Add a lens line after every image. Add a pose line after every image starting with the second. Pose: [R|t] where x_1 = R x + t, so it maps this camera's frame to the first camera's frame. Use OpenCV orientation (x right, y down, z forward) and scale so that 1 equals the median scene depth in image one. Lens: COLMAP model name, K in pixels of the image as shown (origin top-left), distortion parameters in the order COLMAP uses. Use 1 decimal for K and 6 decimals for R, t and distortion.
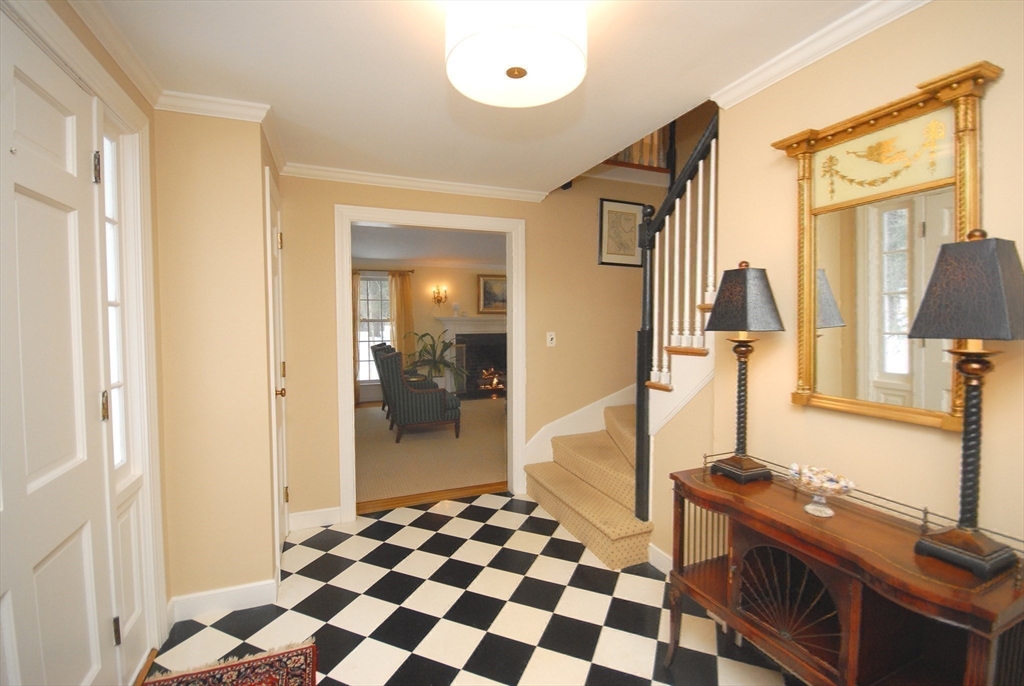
lens RADIAL K [[454.7, 0, 507.7], [0, 454.7, 342.0], [0, 0, 1]] dist [0.002538, 0.000496]
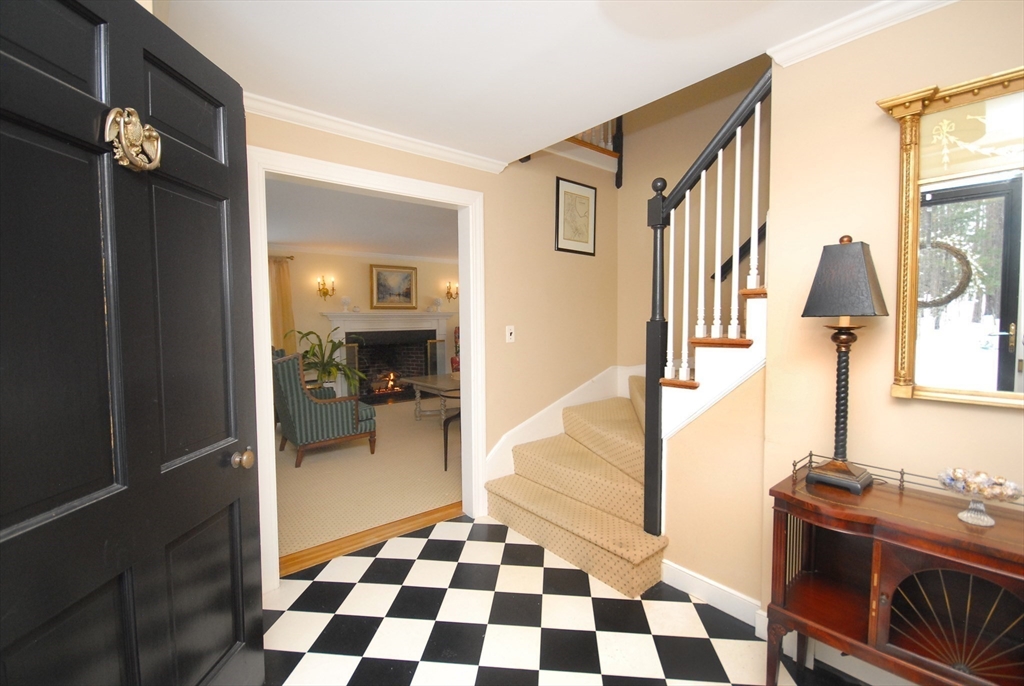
lens RADIAL K [[454.7, 0, 507.7], [0, 454.7, 342.0], [0, 0, 1]] dist [0.002538, 0.000496]
pose [[0.954794, -0.019817, 0.296607, -0.182393], [0.018684, 0.999803, 0.006654, 0.003702], [-0.296681, -0.000811, 0.954976, 0.186811]]
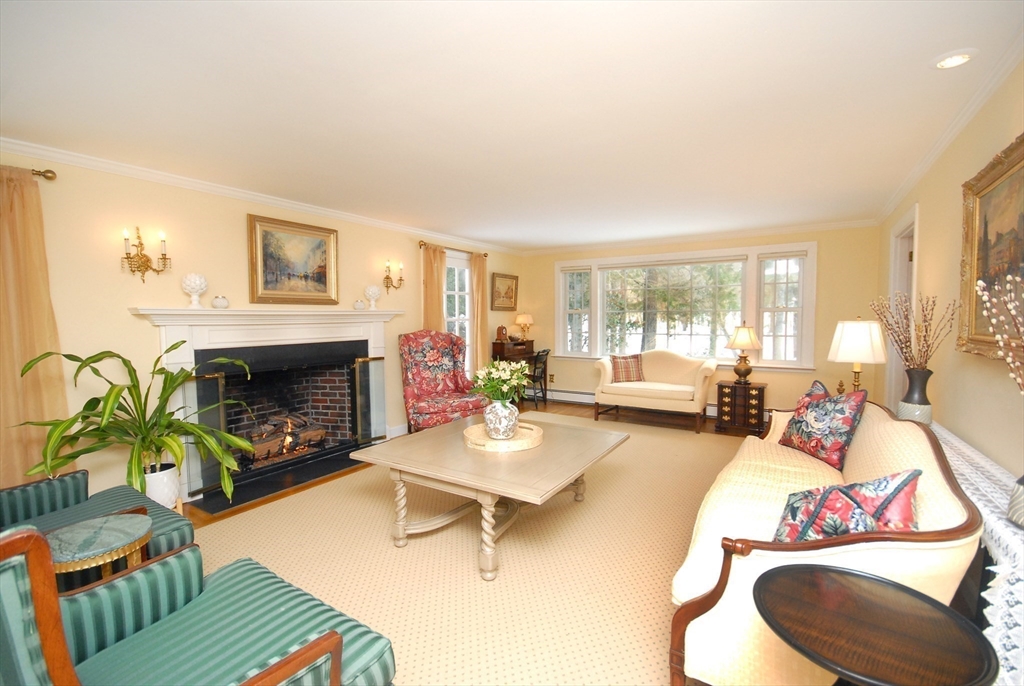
lens RADIAL K [[454.7, 0, 507.7], [0, 454.7, 342.0], [0, 0, 1]] dist [0.002538, 0.000496]
pose [[0.818450, -0.031950, 0.573688, -0.283599], [0.028552, 0.999481, 0.014931, -0.053995], [-0.573867, 0.004160, 0.818938, 1.182096]]
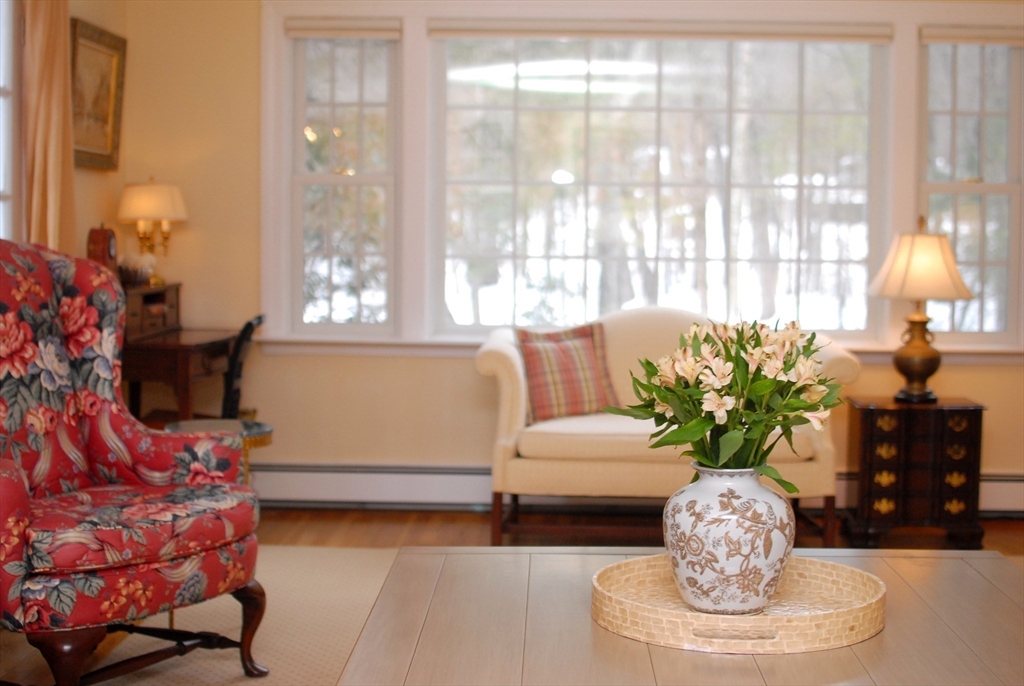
lens RADIAL K [[1591.9, 0, 512.0], [0, 1591.9, 343.0], [0, 0, 1]] dist [-0.188646, 0.162261]
pose [[0.403530, -0.057355, 0.913167, -0.584012], [0.030549, 0.998321, 0.049204, -0.037571], [-0.914456, 0.008041, 0.404605, 1.681109]]
